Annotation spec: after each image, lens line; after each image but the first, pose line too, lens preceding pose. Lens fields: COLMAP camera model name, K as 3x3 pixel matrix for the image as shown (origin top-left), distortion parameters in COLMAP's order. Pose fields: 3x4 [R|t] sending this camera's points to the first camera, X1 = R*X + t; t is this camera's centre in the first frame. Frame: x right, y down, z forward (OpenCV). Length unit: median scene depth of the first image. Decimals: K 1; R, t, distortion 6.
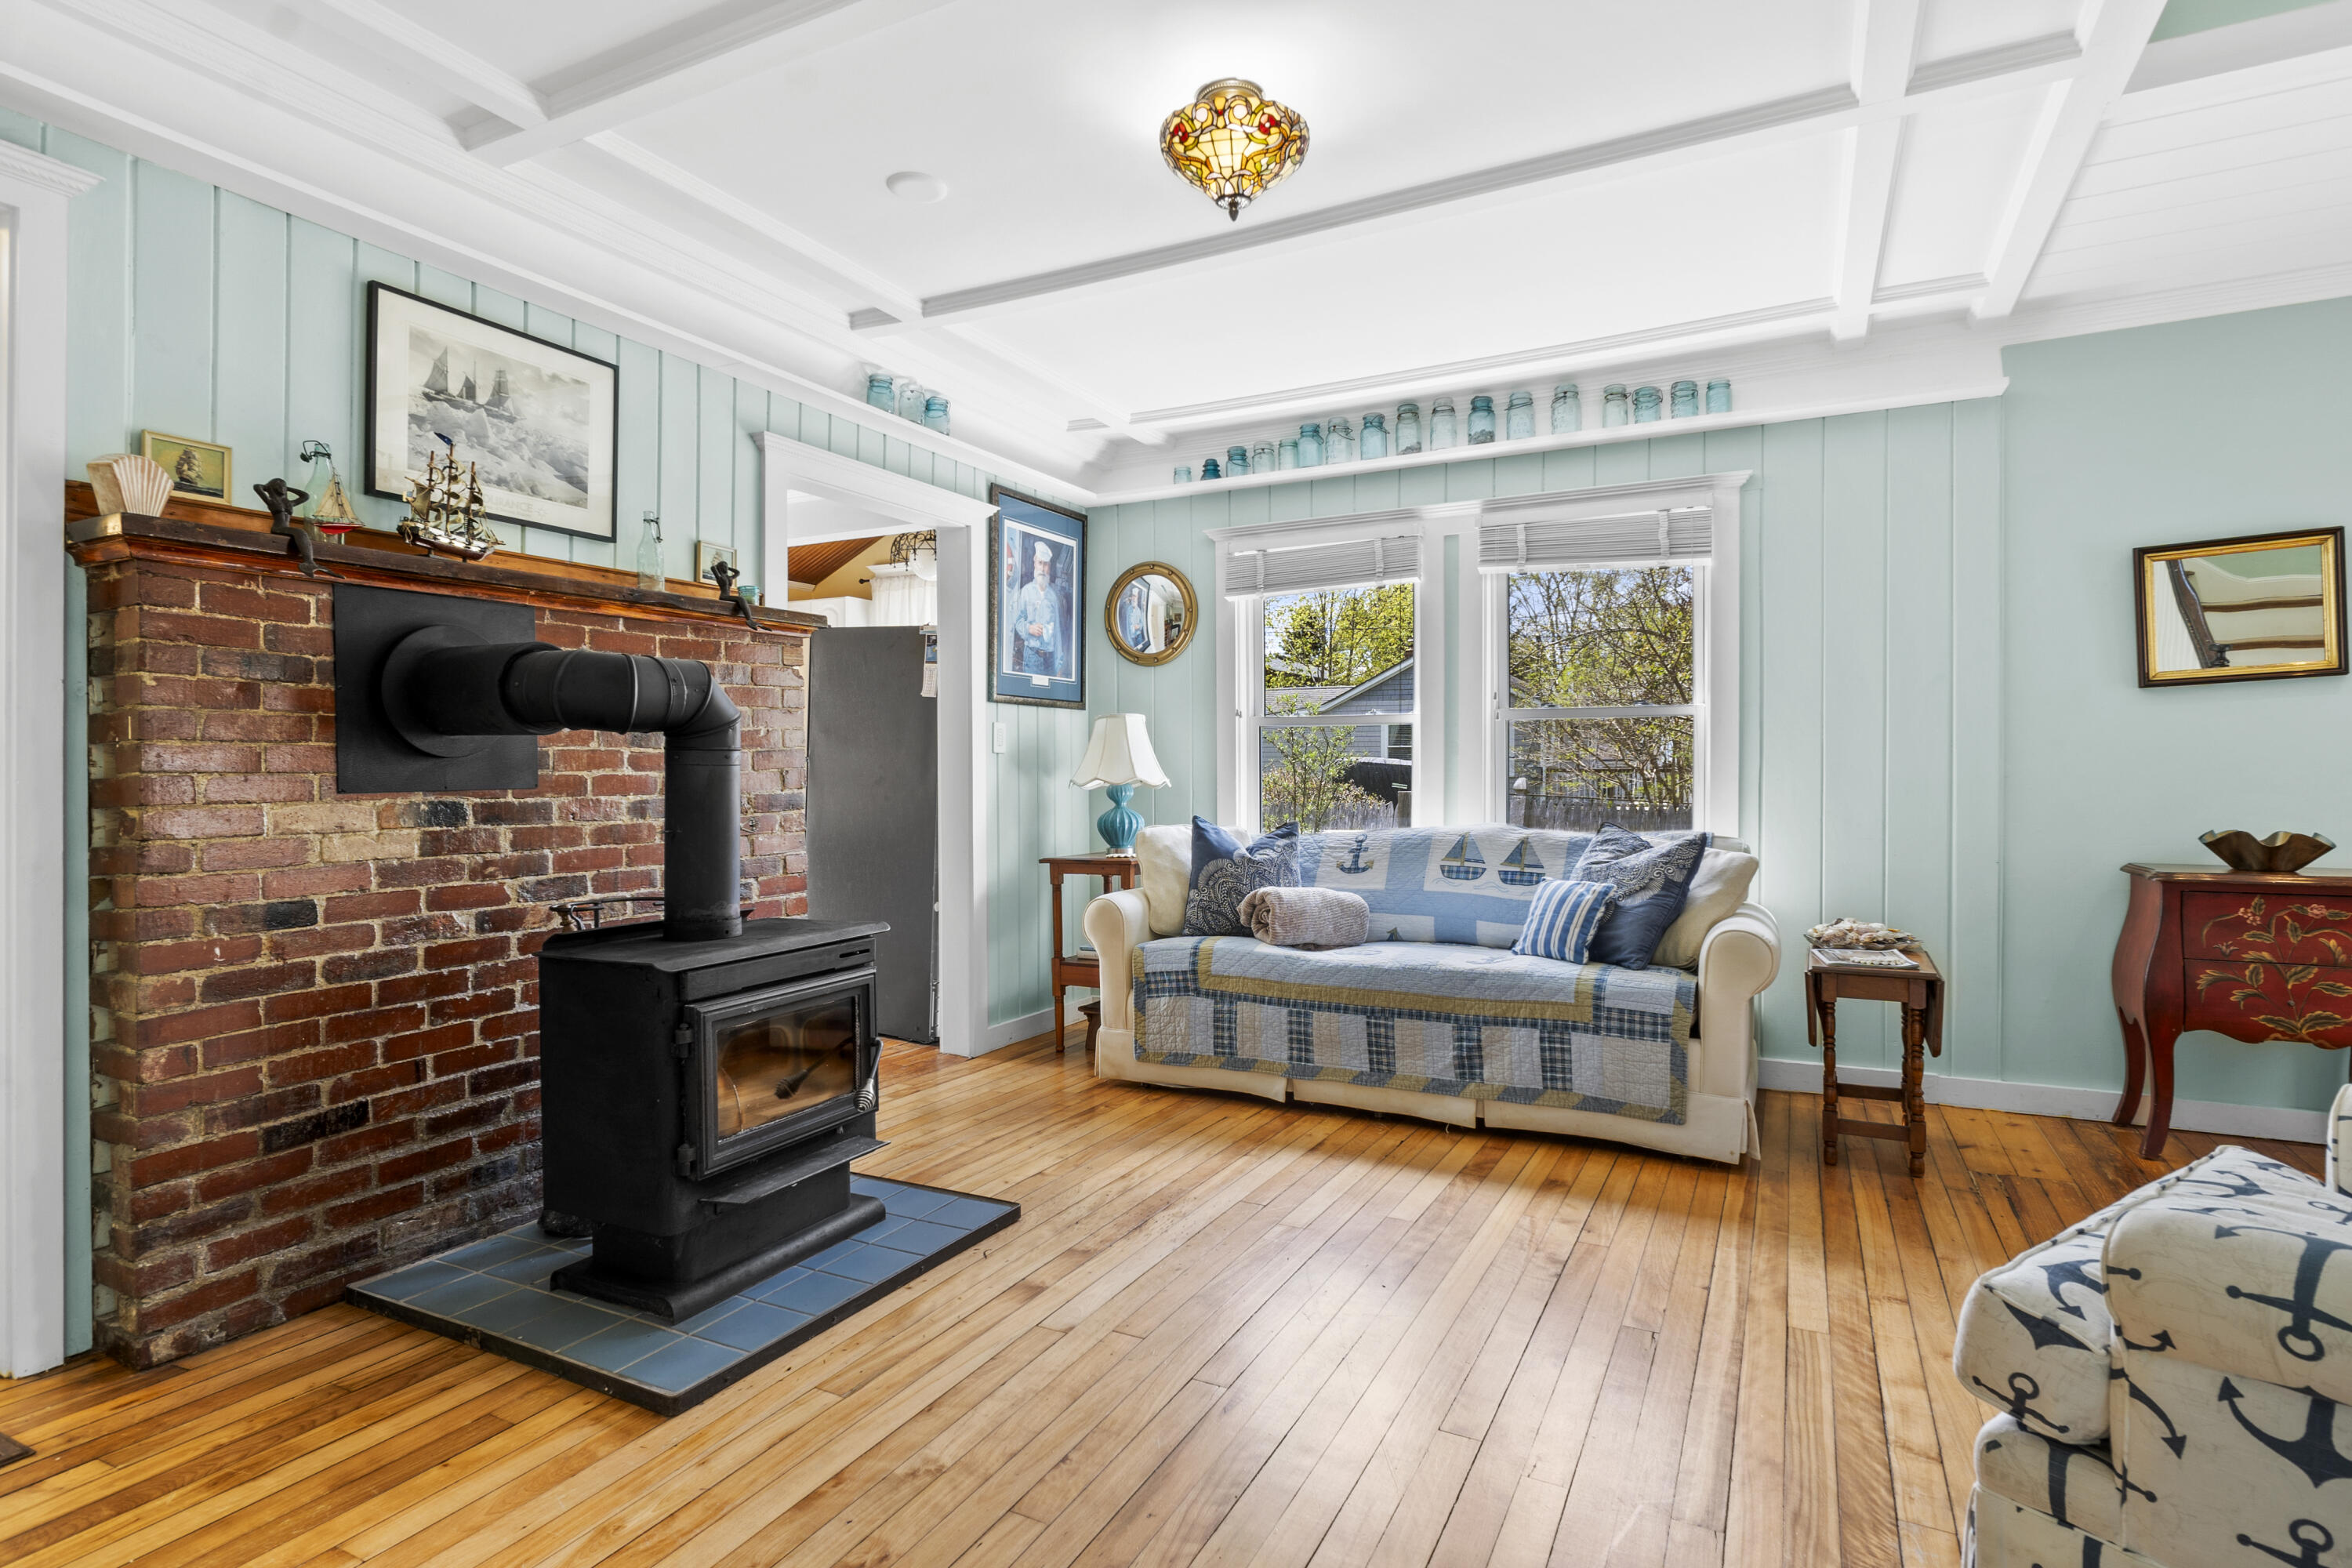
lens RADIAL K [[1188.4, 0, 1174.8], [0, 1188.4, 776.9], [0, 0, 1]] dist [-0.010990, 0.000080]
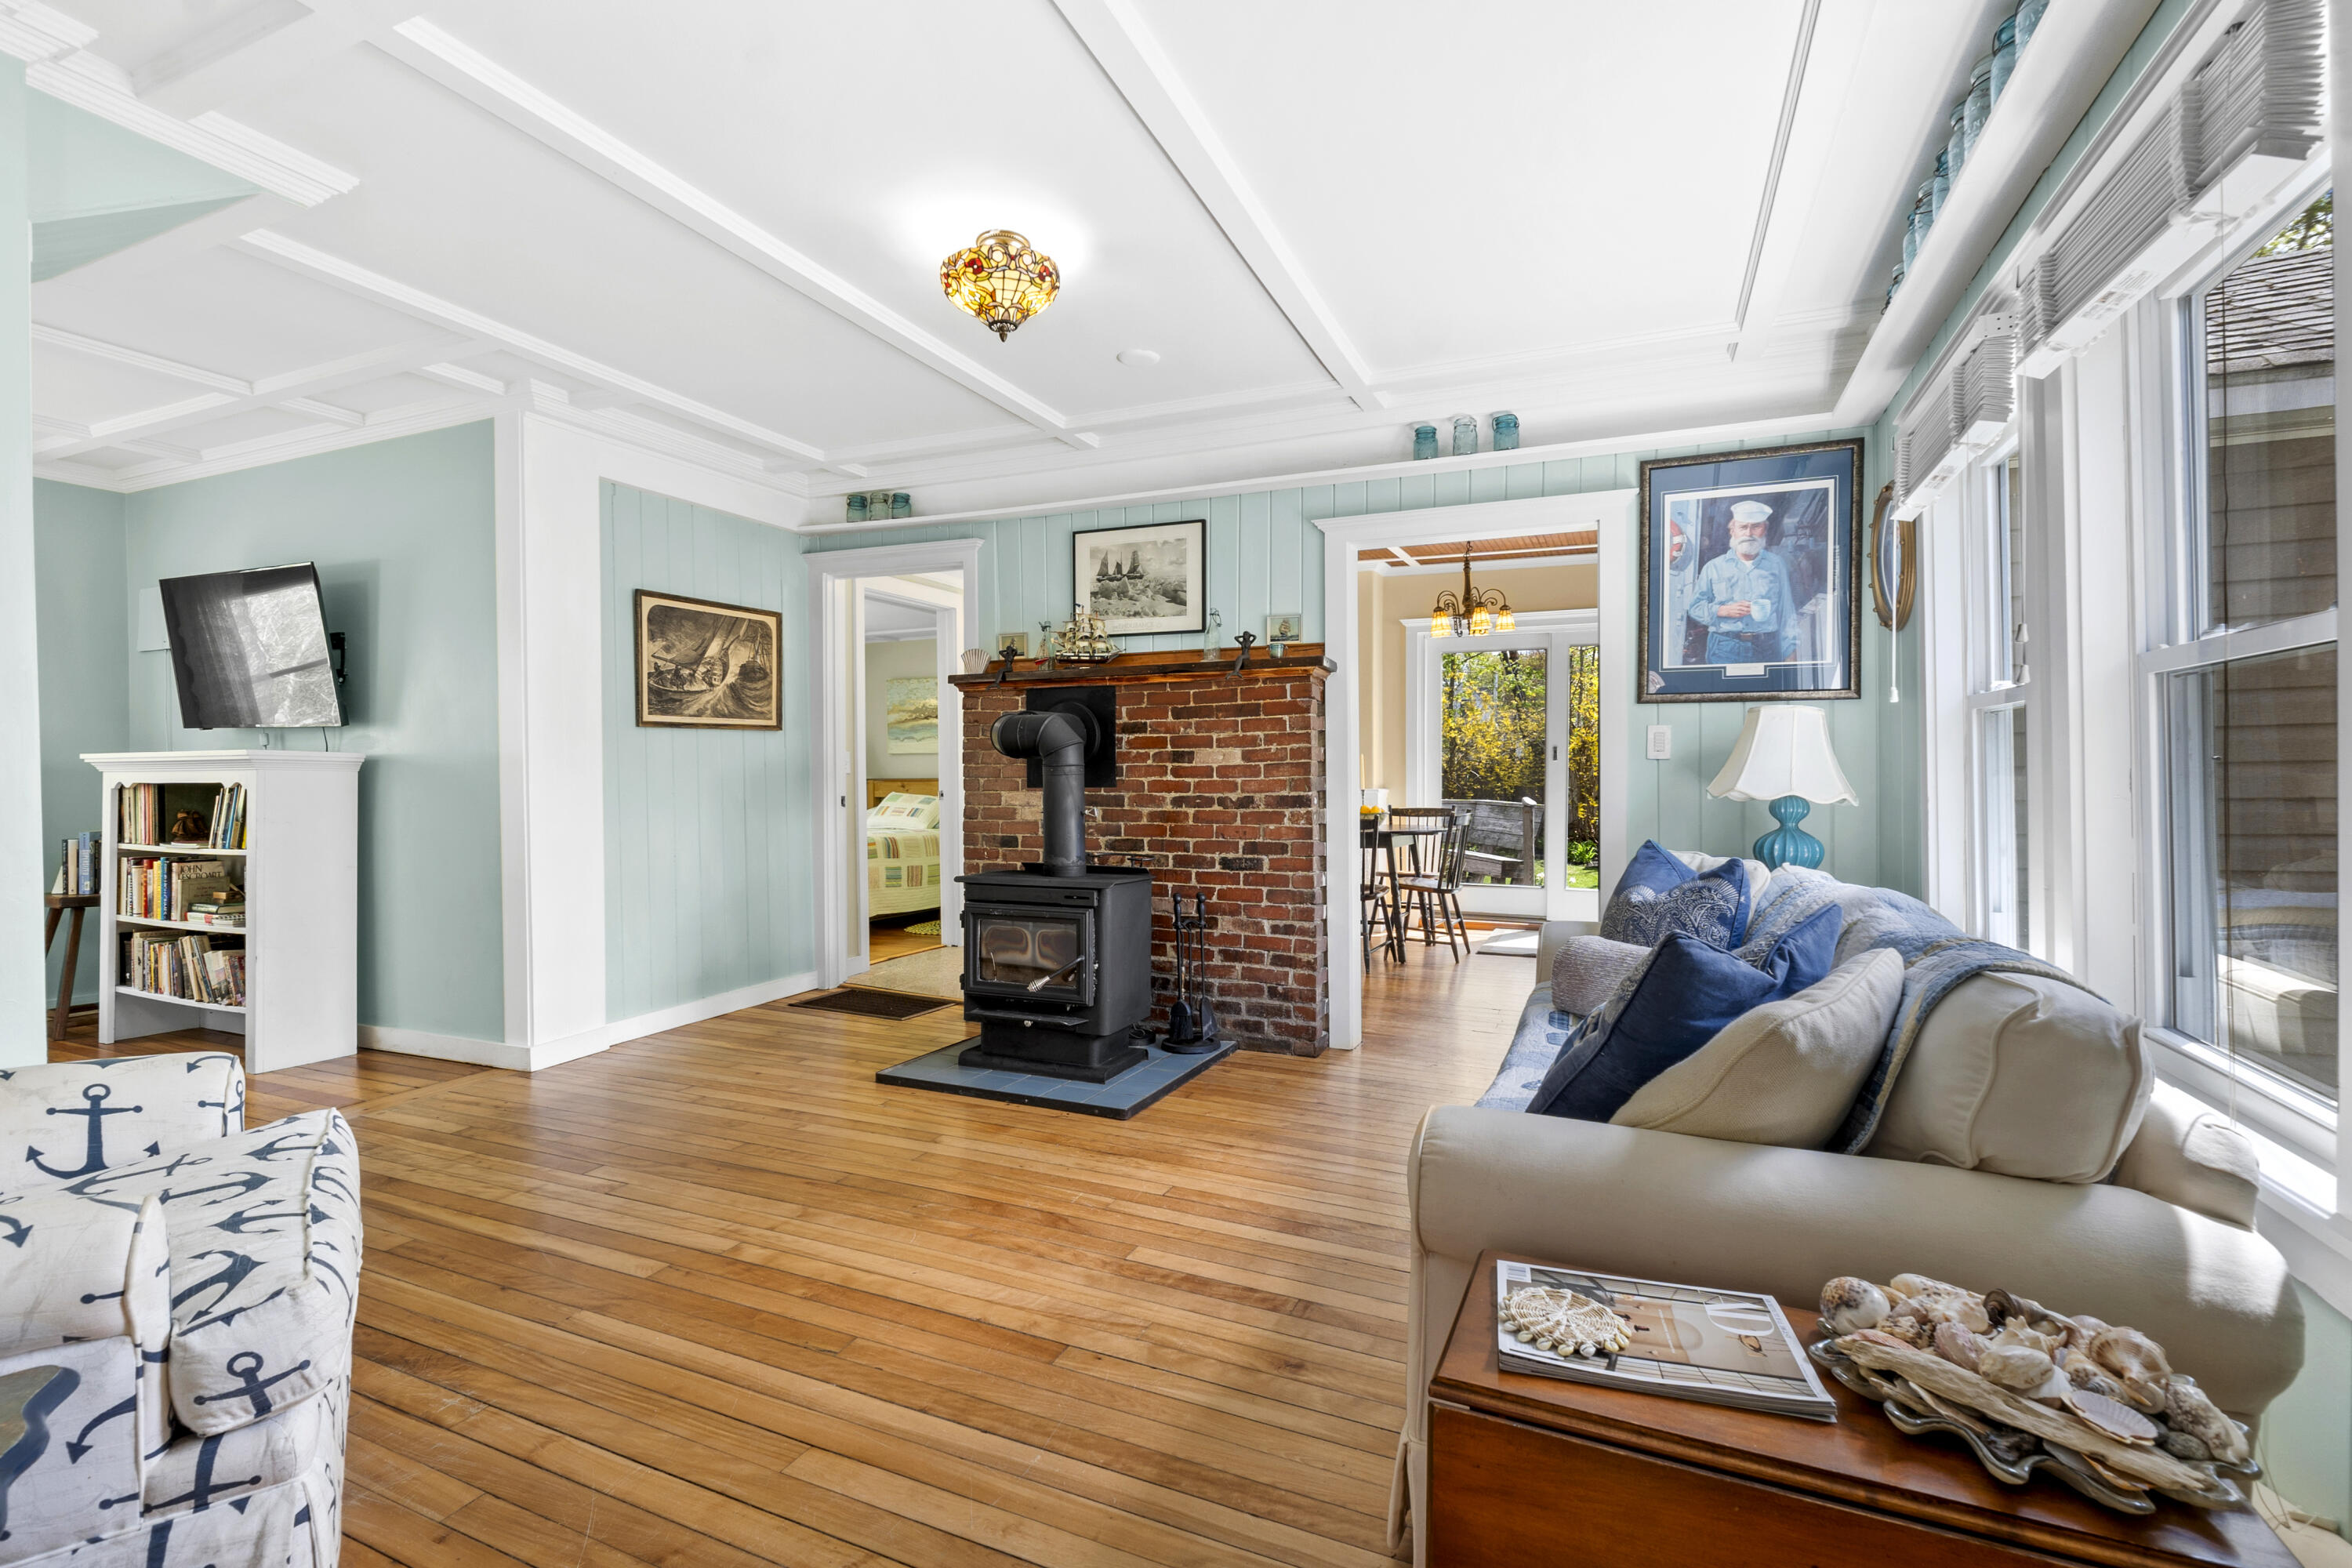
lens RADIAL K [[1042.6, 0, 1179.9], [0, 1042.6, 788.9], [0, 0, 1]] dist [-0.002340, -0.000343]
pose [[0.068622, 0.013150, -0.997556, 0.775117], [-0.008160, 0.999887, 0.012619, -0.006081], [0.997609, 0.007275, 0.068722, 0.746177]]
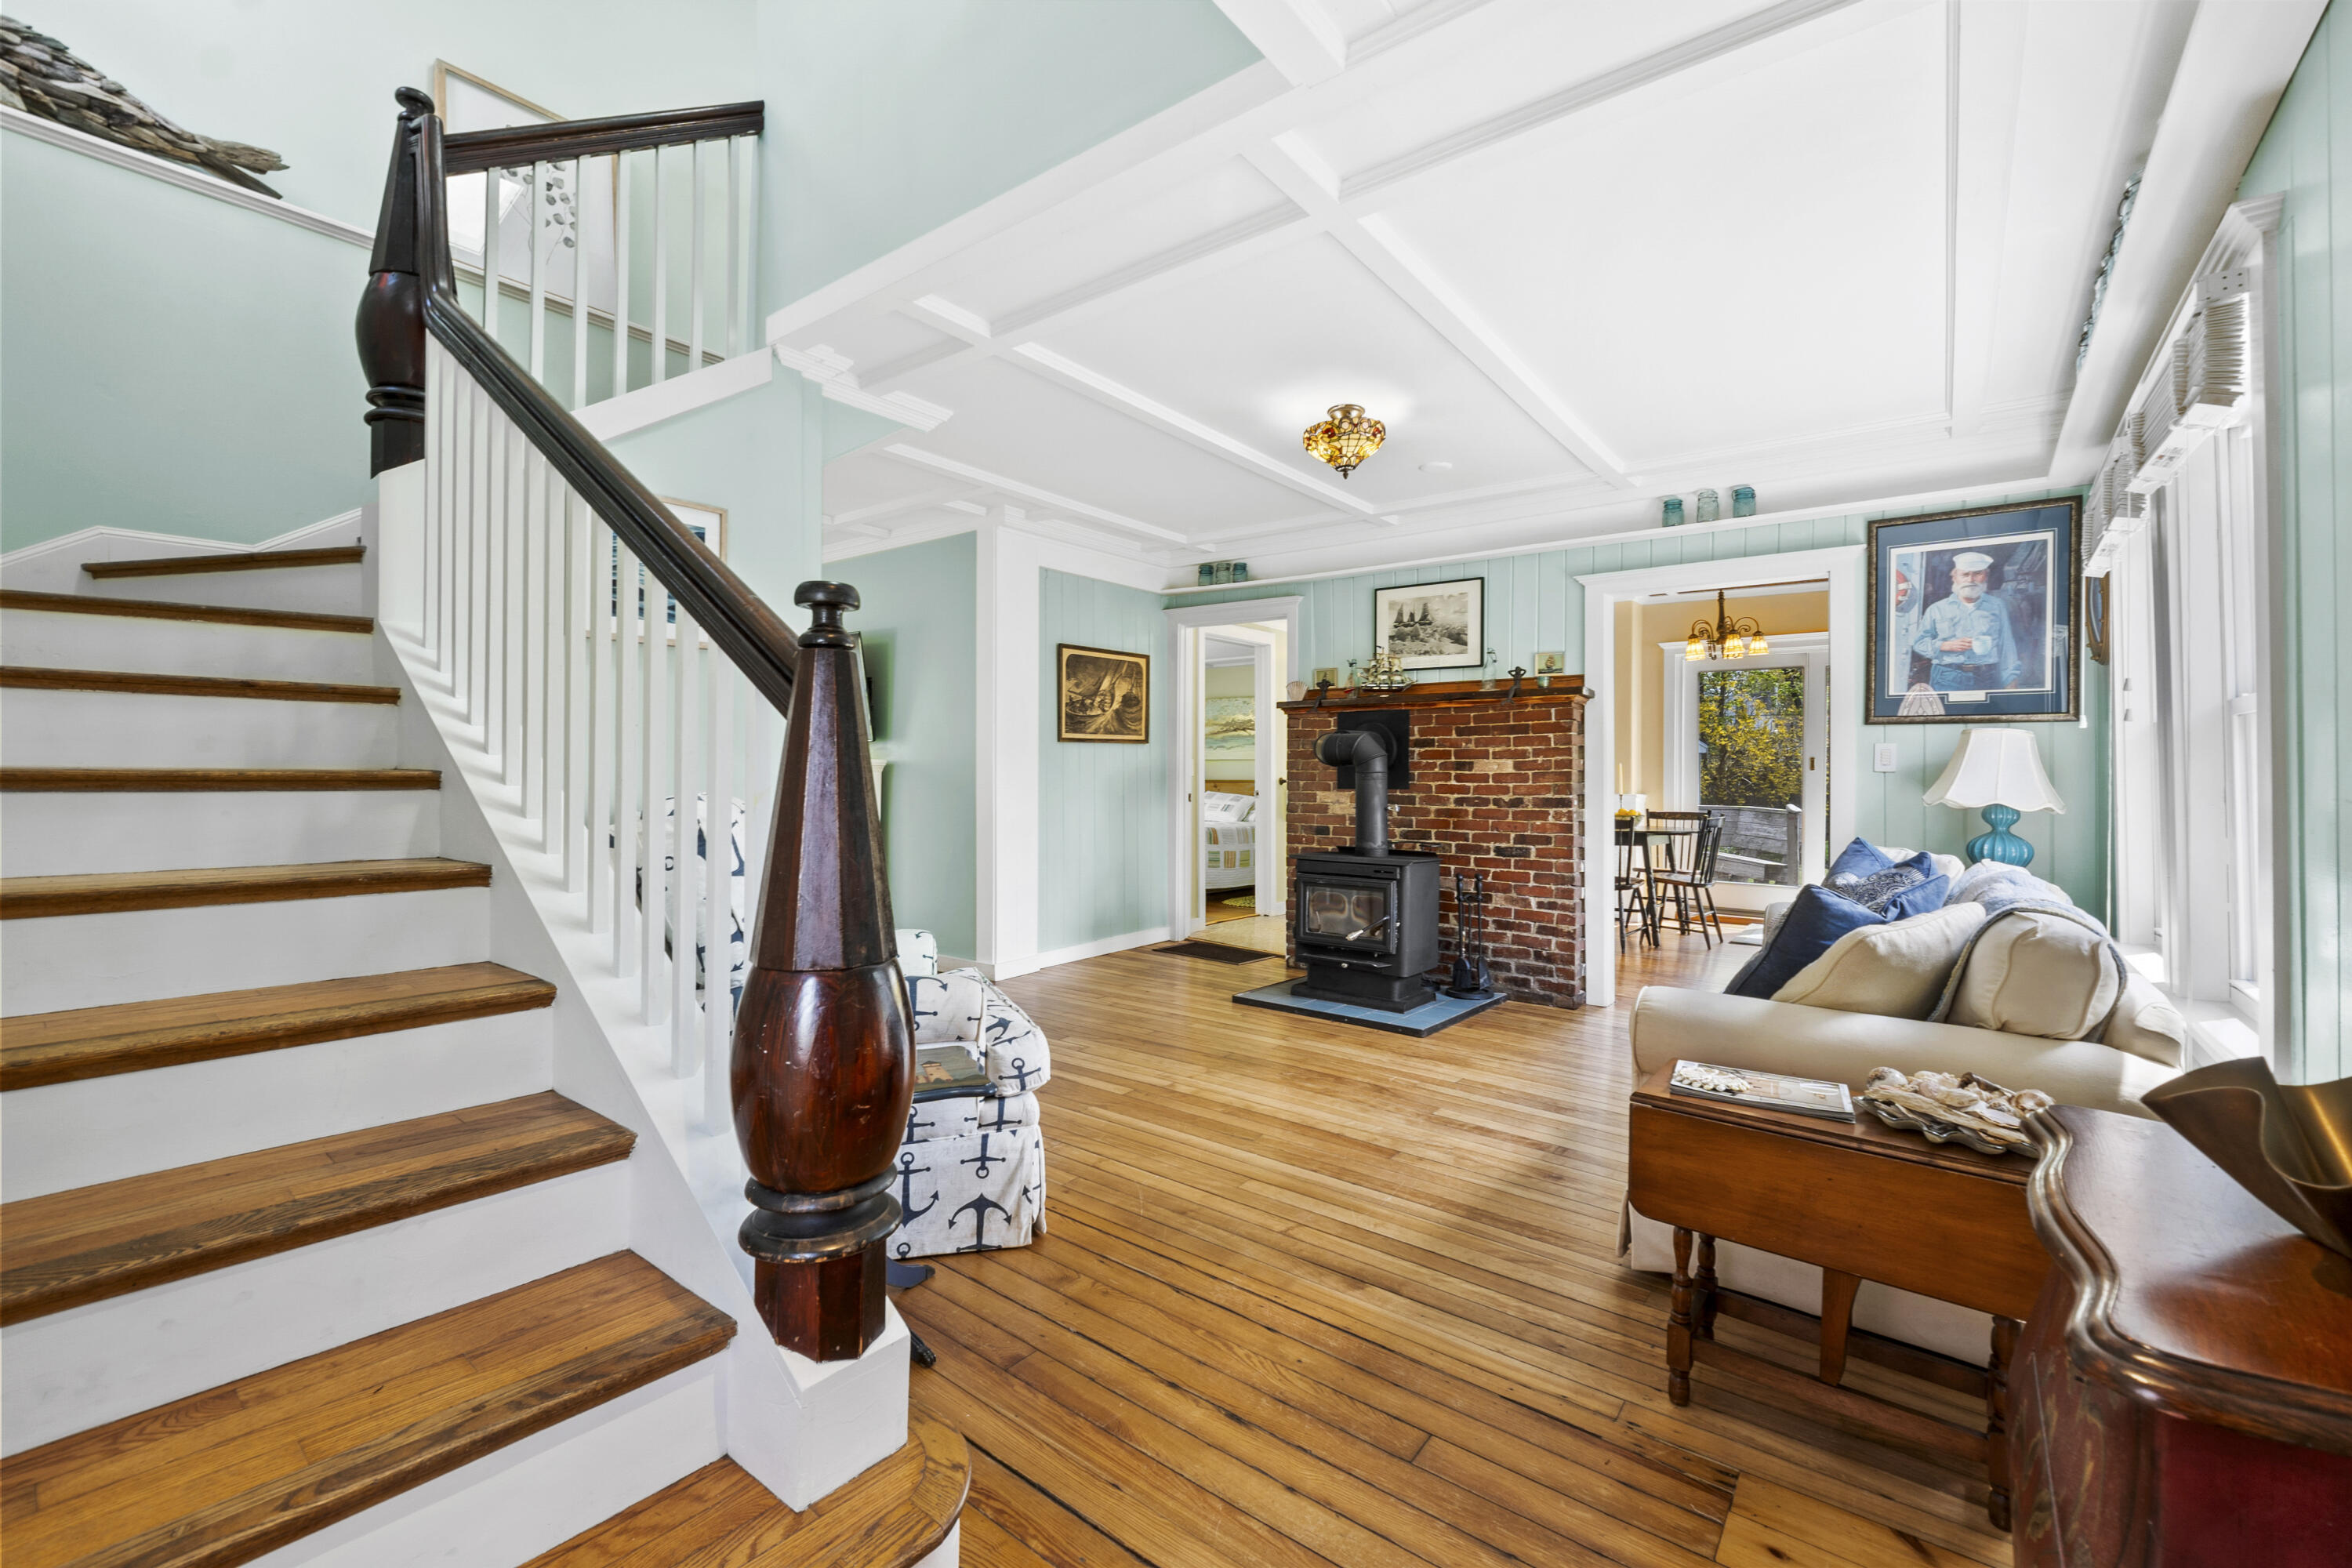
lens RADIAL K [[980.0, 0, 1188.3], [0, 980.0, 773.6], [0, 0, 1]] dist [-0.004028, -0.000686]
pose [[-0.180473, -0.004144, -0.983571, 1.039980], [-0.017829, 0.999841, -0.000941, -0.008450], [0.983418, 0.017366, -0.180518, 0.696756]]
